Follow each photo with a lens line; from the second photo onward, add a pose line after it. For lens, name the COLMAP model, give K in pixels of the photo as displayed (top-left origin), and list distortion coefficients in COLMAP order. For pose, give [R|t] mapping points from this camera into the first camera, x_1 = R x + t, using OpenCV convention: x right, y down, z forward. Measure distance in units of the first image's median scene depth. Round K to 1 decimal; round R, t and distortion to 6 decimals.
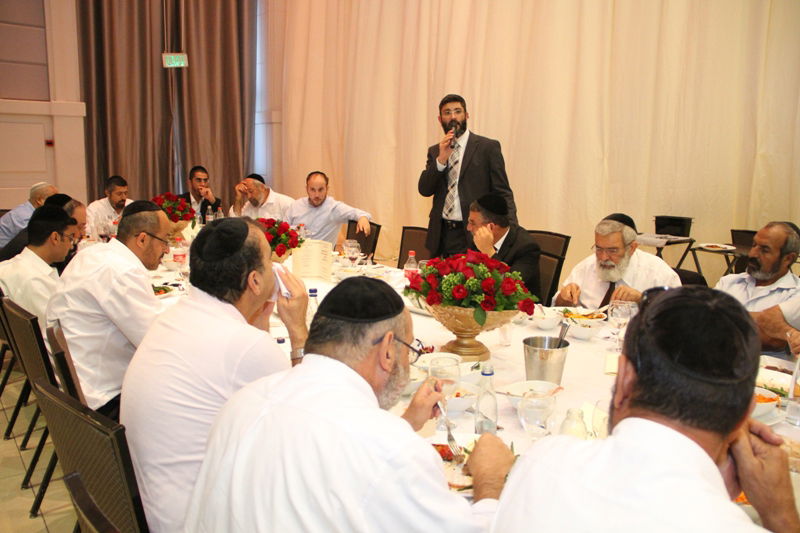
lens RADIAL K [[684.3, 0, 400.0], [0, 684.3, 266.5], [0, 0, 1]] dist [-0.128433, 0.002066]
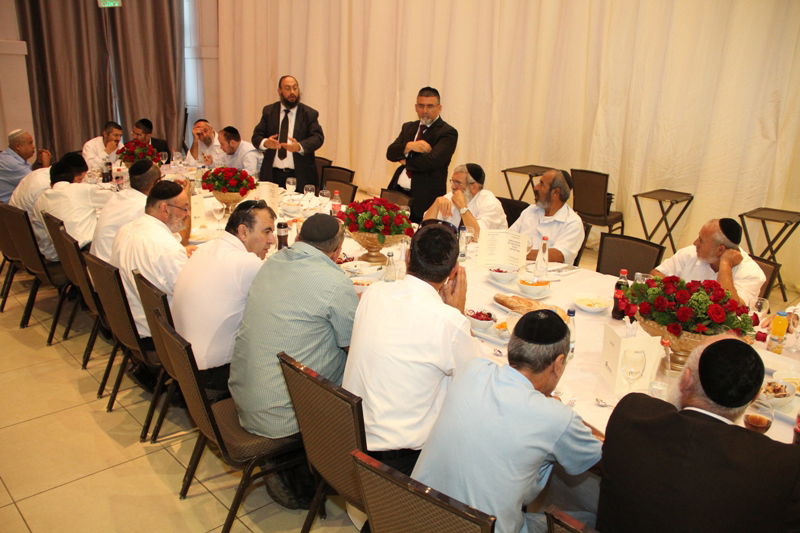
lens RADIAL K [[684.3, 0, 400.0], [0, 684.3, 266.5], [0, 0, 1]] dist [-0.128433, 0.002066]
pose [[0.992625, -0.028129, 0.117915, -0.033515], [0.012502, 0.991274, 0.131225, -0.071758], [-0.120577, -0.128783, 0.984315, -0.605336]]
